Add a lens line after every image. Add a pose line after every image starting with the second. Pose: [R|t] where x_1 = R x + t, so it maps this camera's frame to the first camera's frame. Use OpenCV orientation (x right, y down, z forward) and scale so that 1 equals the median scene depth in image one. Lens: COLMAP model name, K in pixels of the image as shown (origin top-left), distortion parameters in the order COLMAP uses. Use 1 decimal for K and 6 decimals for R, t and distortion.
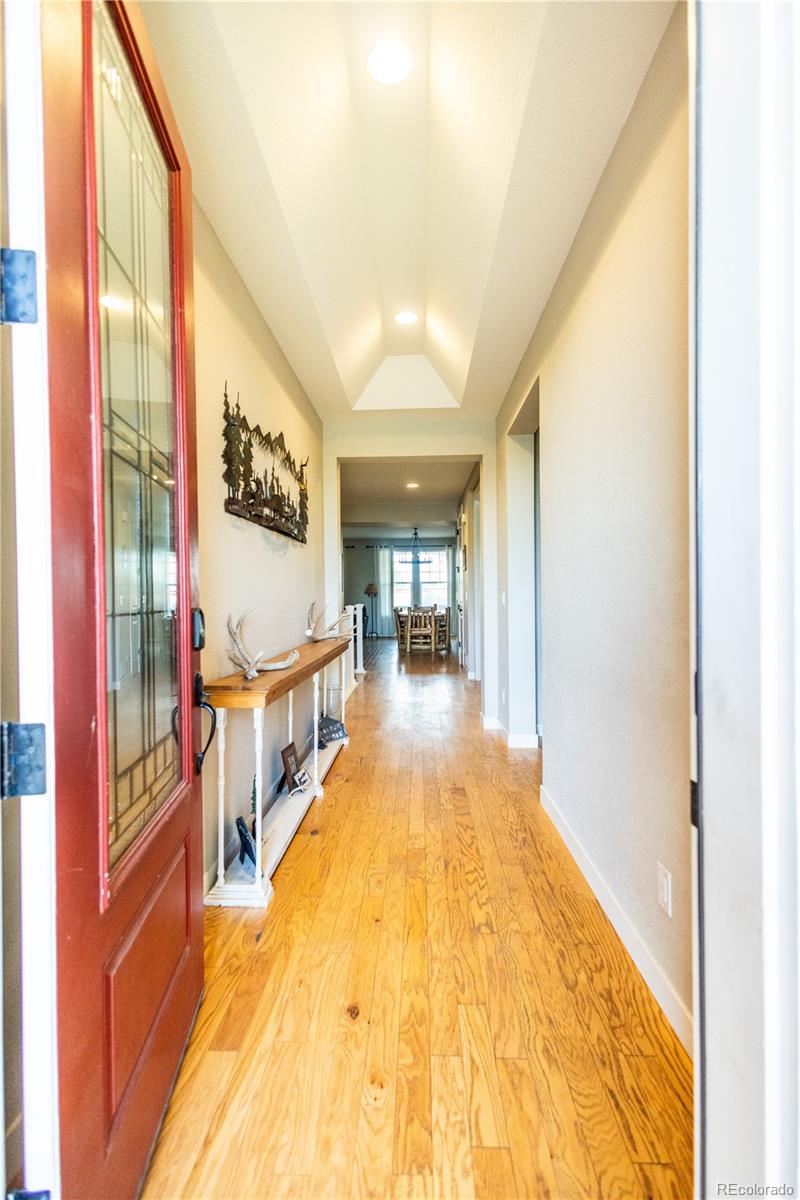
lens RADIAL K [[559.0, 0, 400.0], [0, 559.0, 600.0], [0, 0, 1]] dist [0.012207, -0.000615]
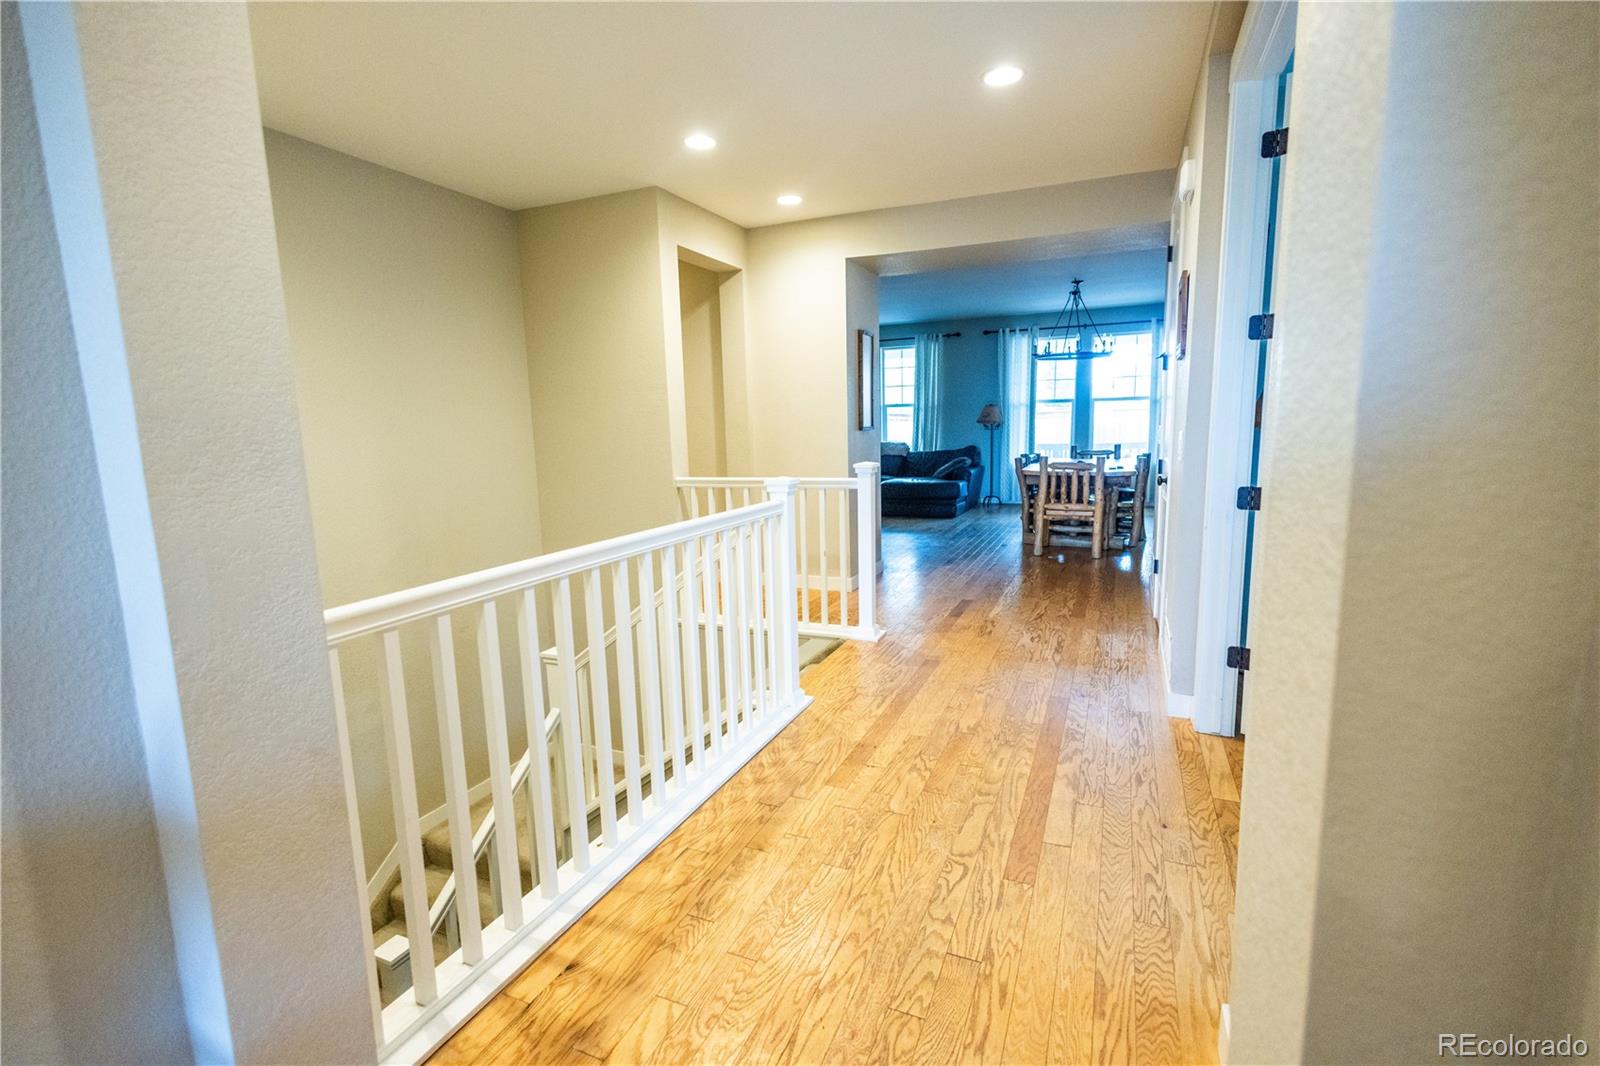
lens RADIAL K [[745.3, 0, 800.0], [0, 745.3, 533.0], [0, 0, 1]] dist [0.012207, -0.000615]
pose [[0.932397, 0.033560, -0.359875, 0.039209], [0.016286, 0.990768, 0.134589, -0.006753], [0.361069, -0.131351, 0.923242, 0.285394]]
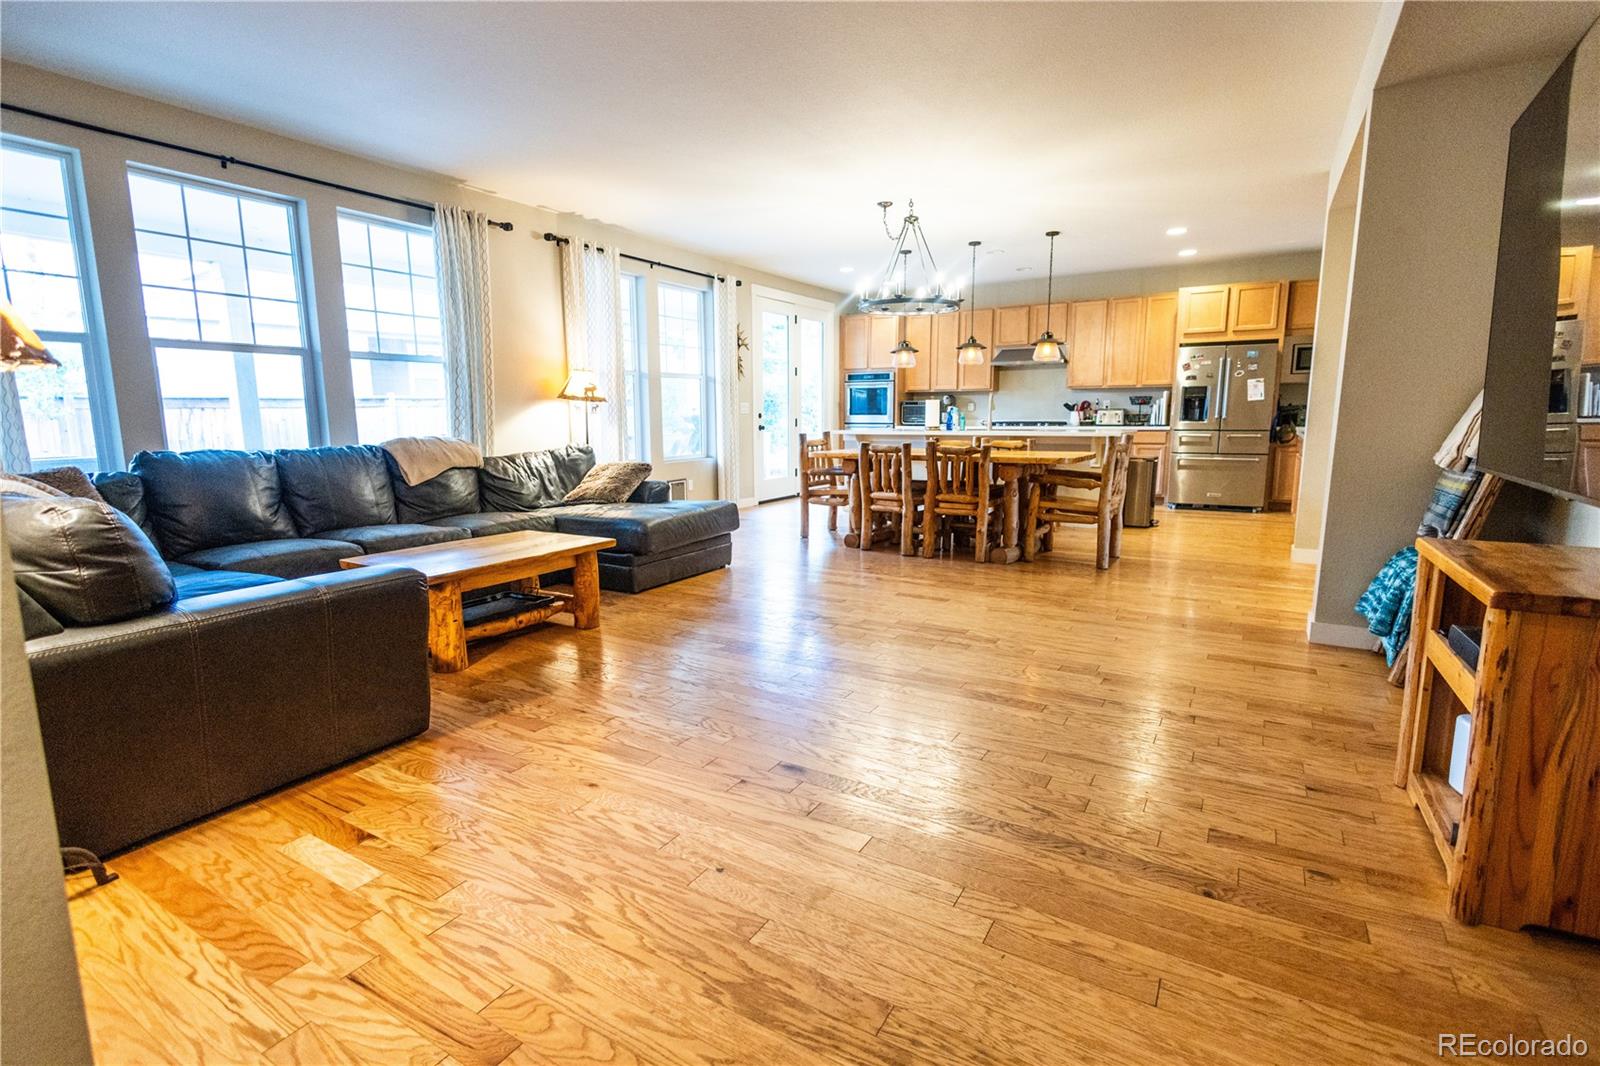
lens RADIAL K [[745.3, 0, 800.0], [0, 745.3, 533.0], [0, 0, 1]] dist [0.012207, -0.000615]
pose [[0.479595, -0.133993, 0.867199, -0.376926], [0.011702, 0.989161, 0.146366, 0.001842], [-0.877412, -0.060049, 0.475964, 0.733648]]
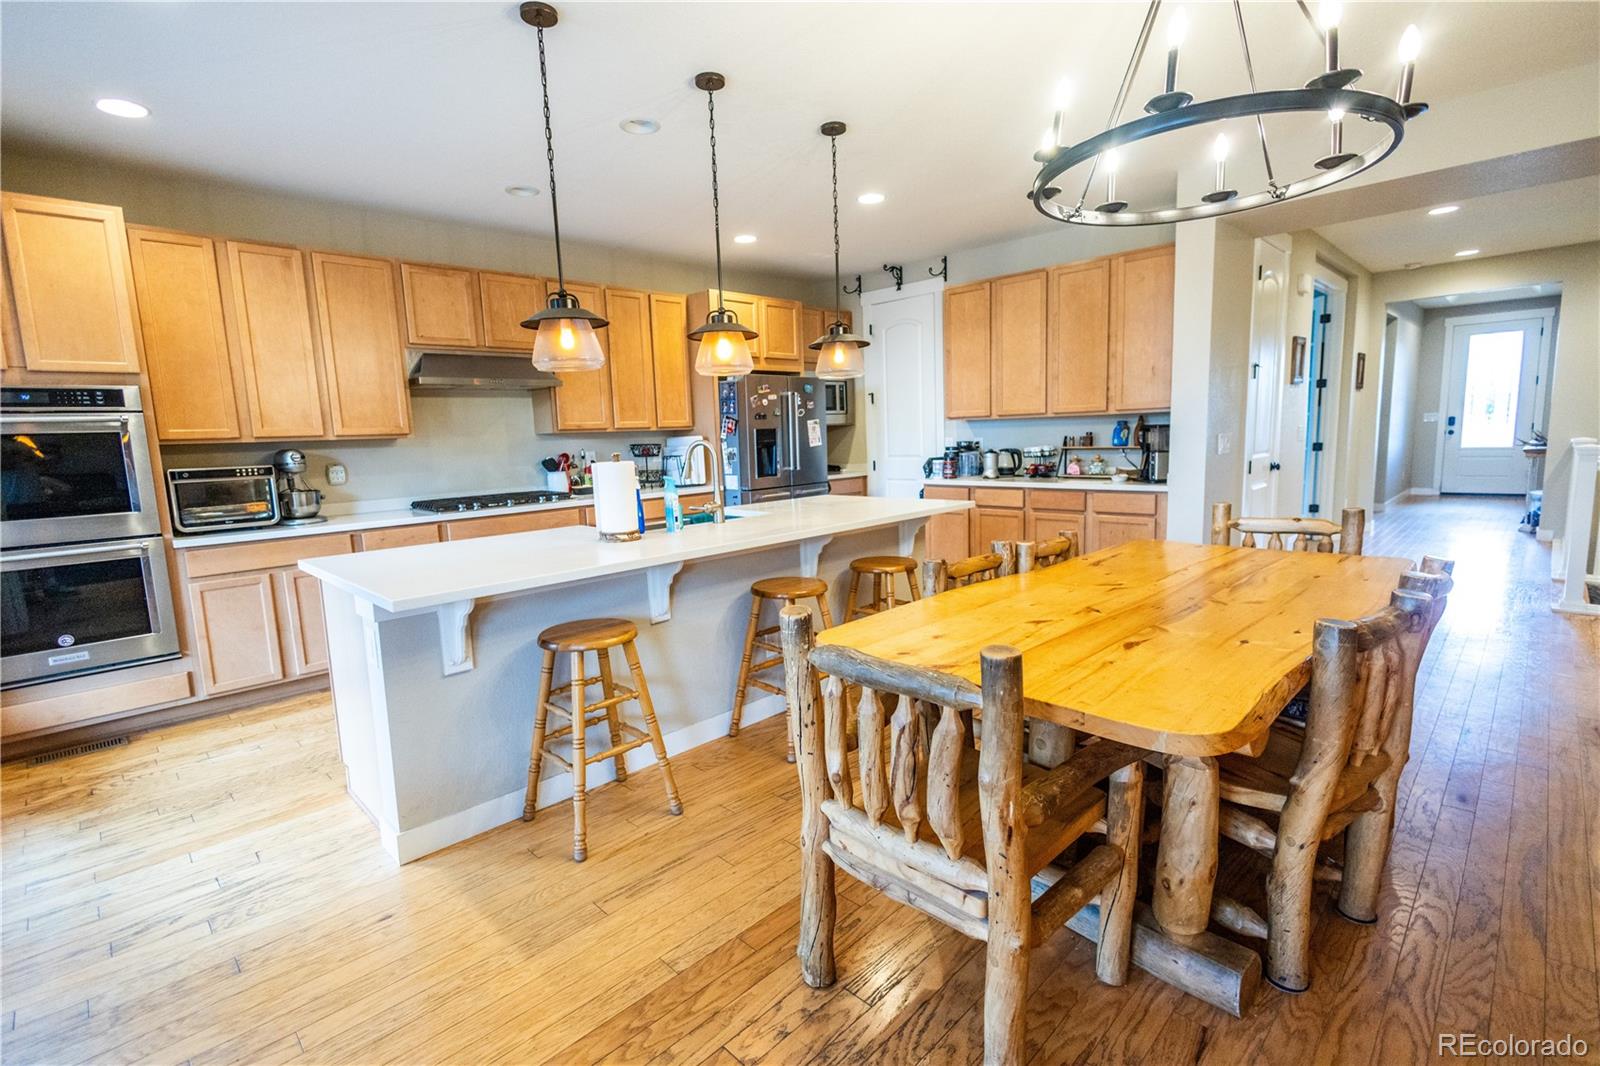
lens RADIAL K [[745.3, 0, 800.0], [0, 745.3, 533.0], [0, 0, 1]] dist [0.012207, -0.000615]
pose [[-0.741996, -0.057710, 0.667915, -0.007684], [0.047882, 0.989182, 0.138661, -0.021696], [-0.668692, 0.134867, -0.731206, 1.052097]]
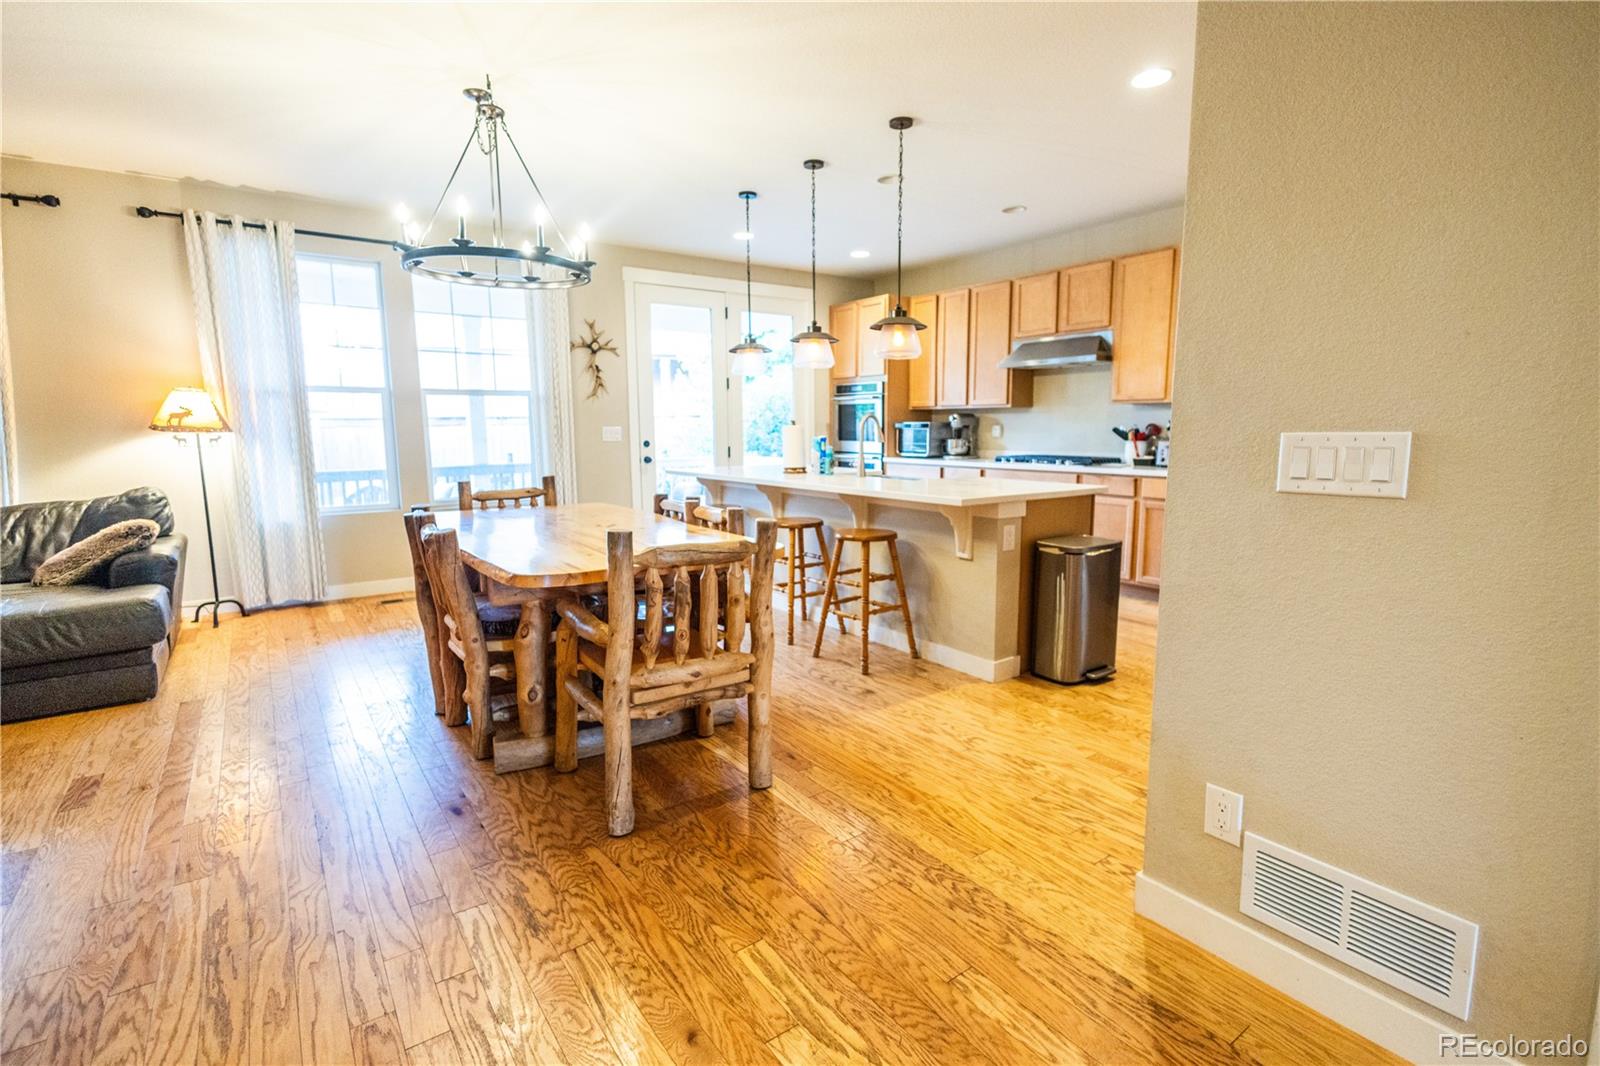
lens RADIAL K [[745.3, 0, 800.0], [0, 745.3, 533.0], [0, 0, 1]] dist [0.012207, -0.000615]
pose [[0.782185, -0.083297, 0.617453, -0.053173], [0.004243, 0.991712, 0.128412, -0.008557], [-0.623032, -0.097822, 0.776055, 0.638359]]
